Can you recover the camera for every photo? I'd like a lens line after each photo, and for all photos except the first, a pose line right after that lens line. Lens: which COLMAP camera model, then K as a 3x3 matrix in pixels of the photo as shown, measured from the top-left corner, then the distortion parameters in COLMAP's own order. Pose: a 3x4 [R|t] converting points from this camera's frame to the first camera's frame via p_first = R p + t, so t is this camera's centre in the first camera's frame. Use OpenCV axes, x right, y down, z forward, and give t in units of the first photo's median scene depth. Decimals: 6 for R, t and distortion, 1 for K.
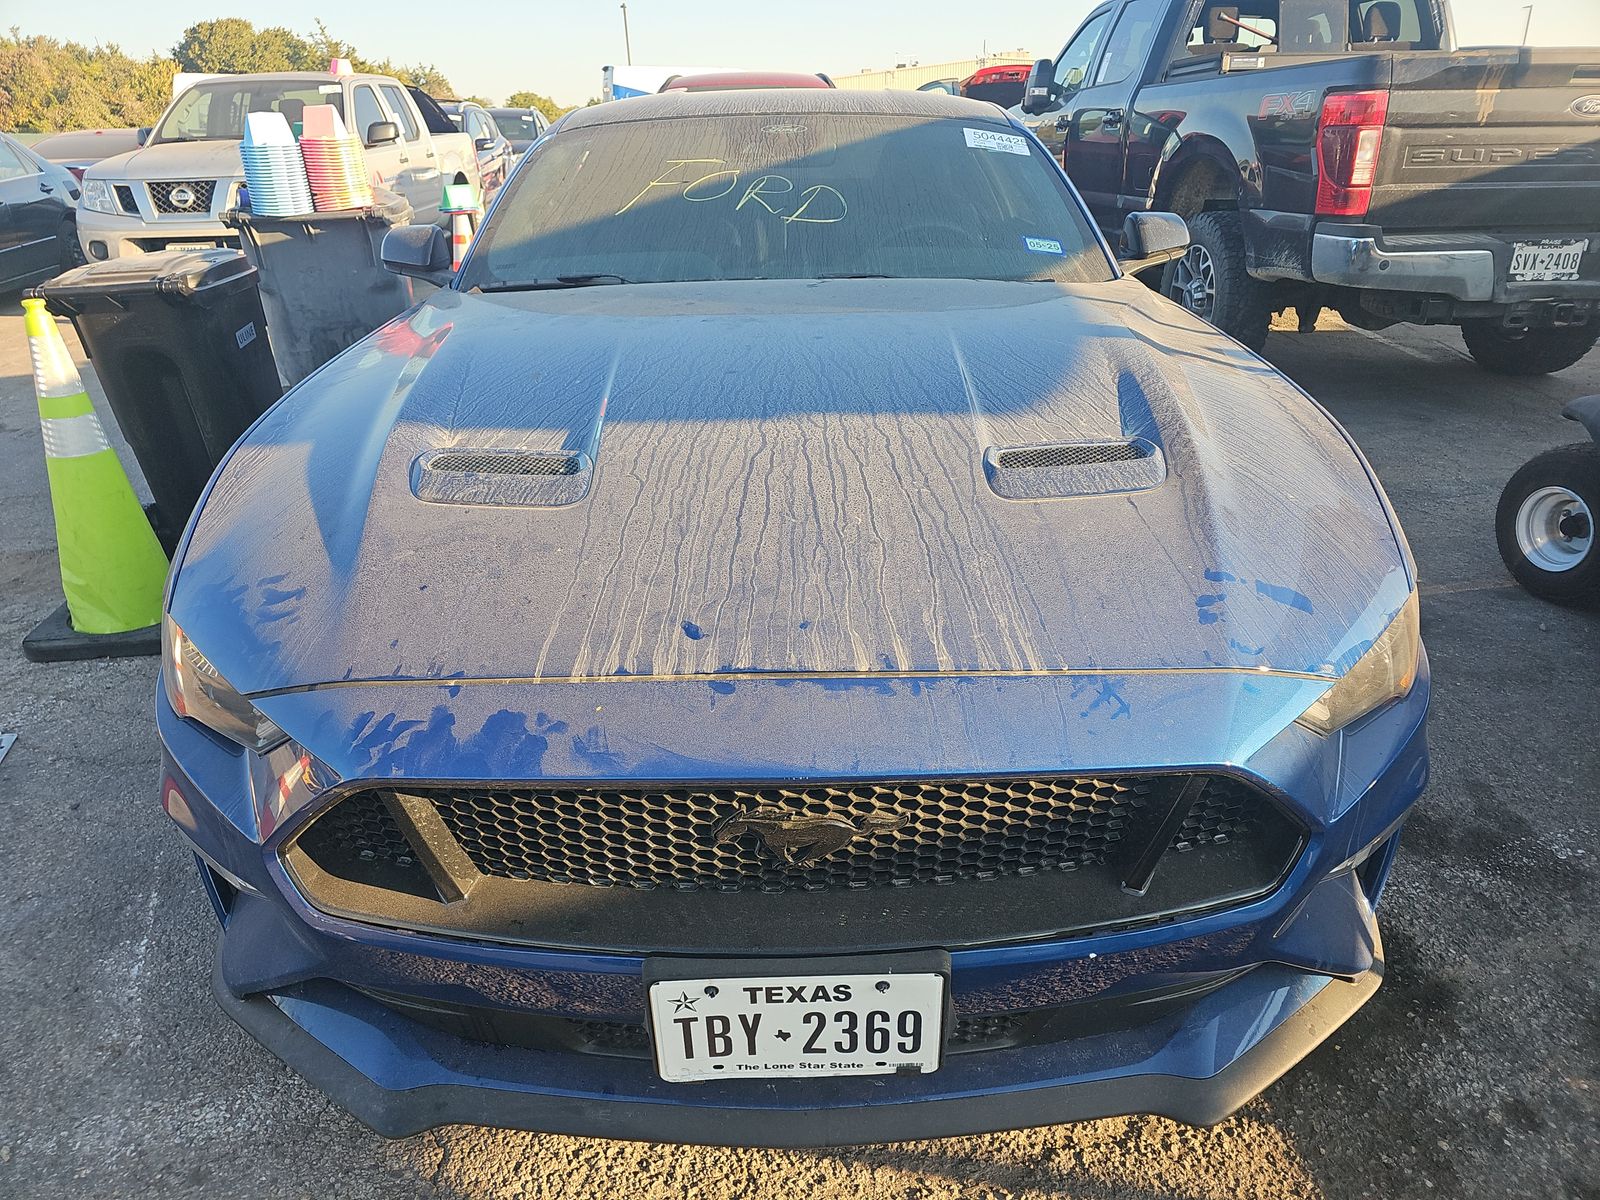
lens RADIAL K [[1045.9, 0, 796.5], [0, 1045.9, 603.4], [0, 0, 1]] dist [0.038396, -0.030009]
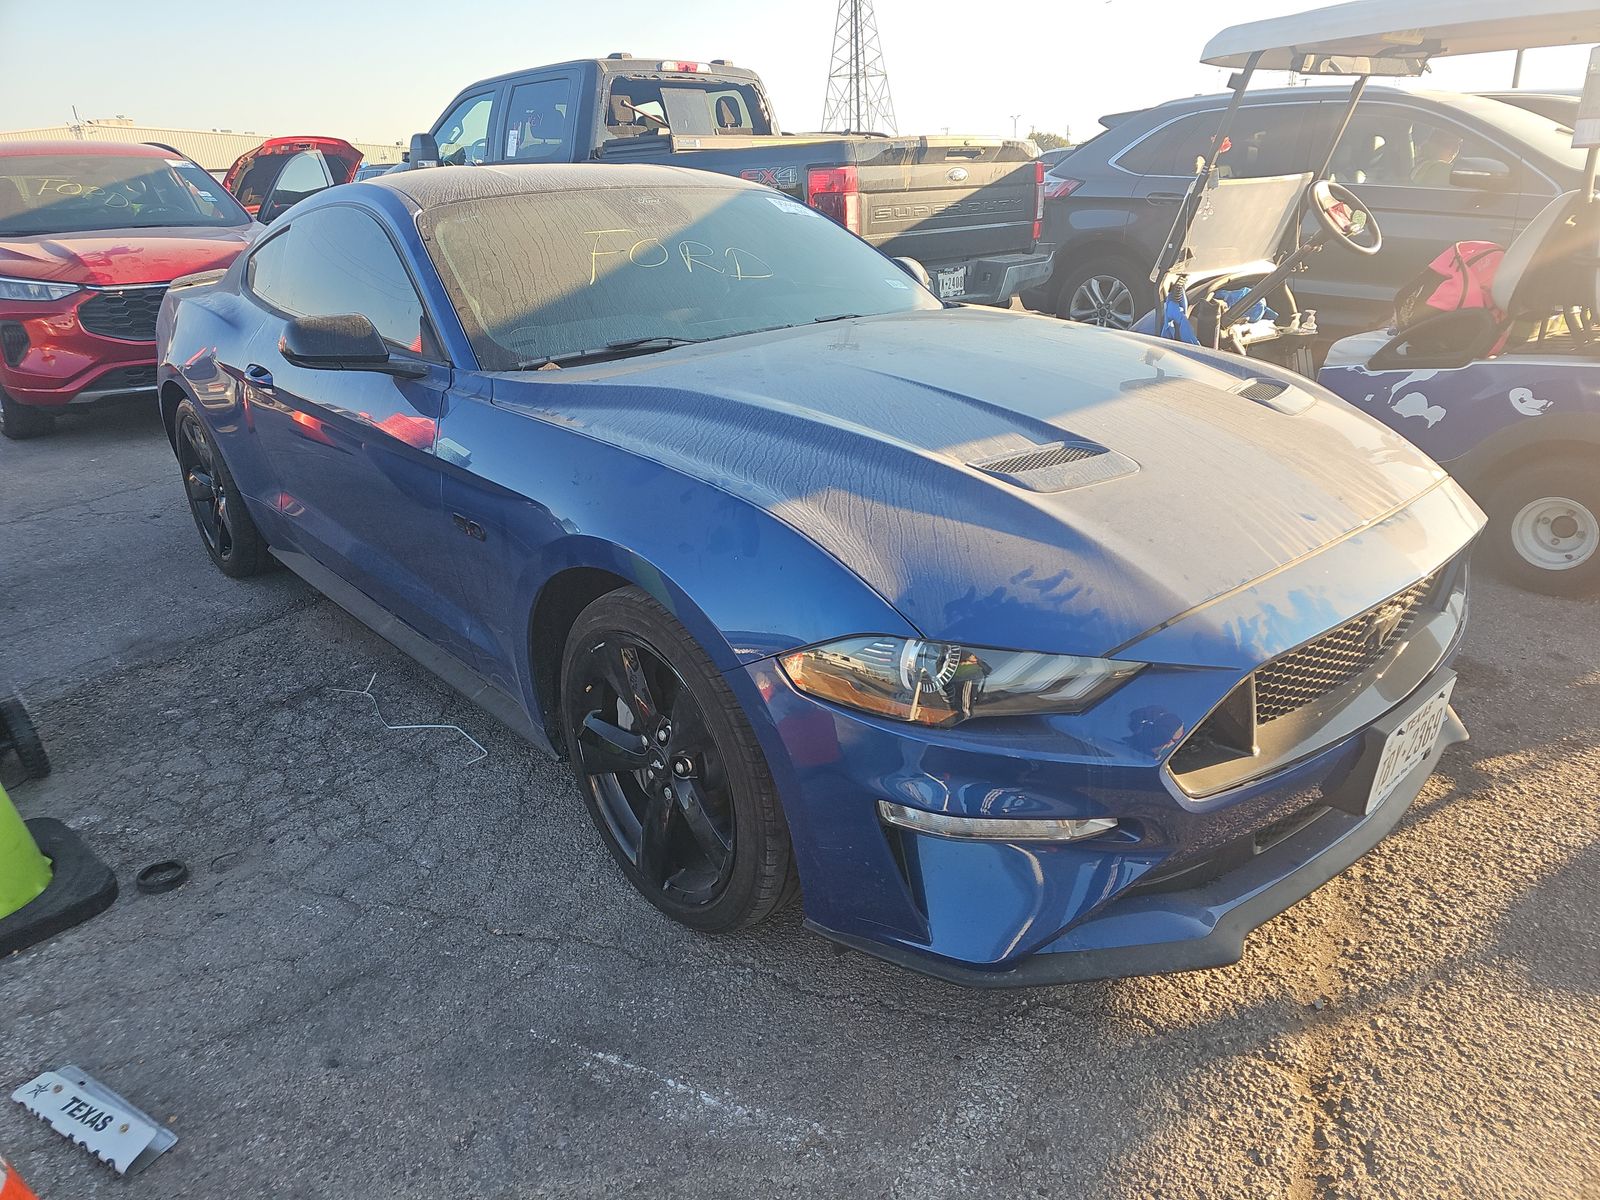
lens RADIAL K [[1045.9, 0, 791.8], [0, 1045.9, 595.1], [0, 0, 1]] dist [0.038396, -0.030009]
pose [[0.751159, -0.251424, 0.610366, -0.783289], [0.289777, 0.956366, 0.037328, -0.066645], [-0.593118, 0.148831, 0.791240, 0.129506]]
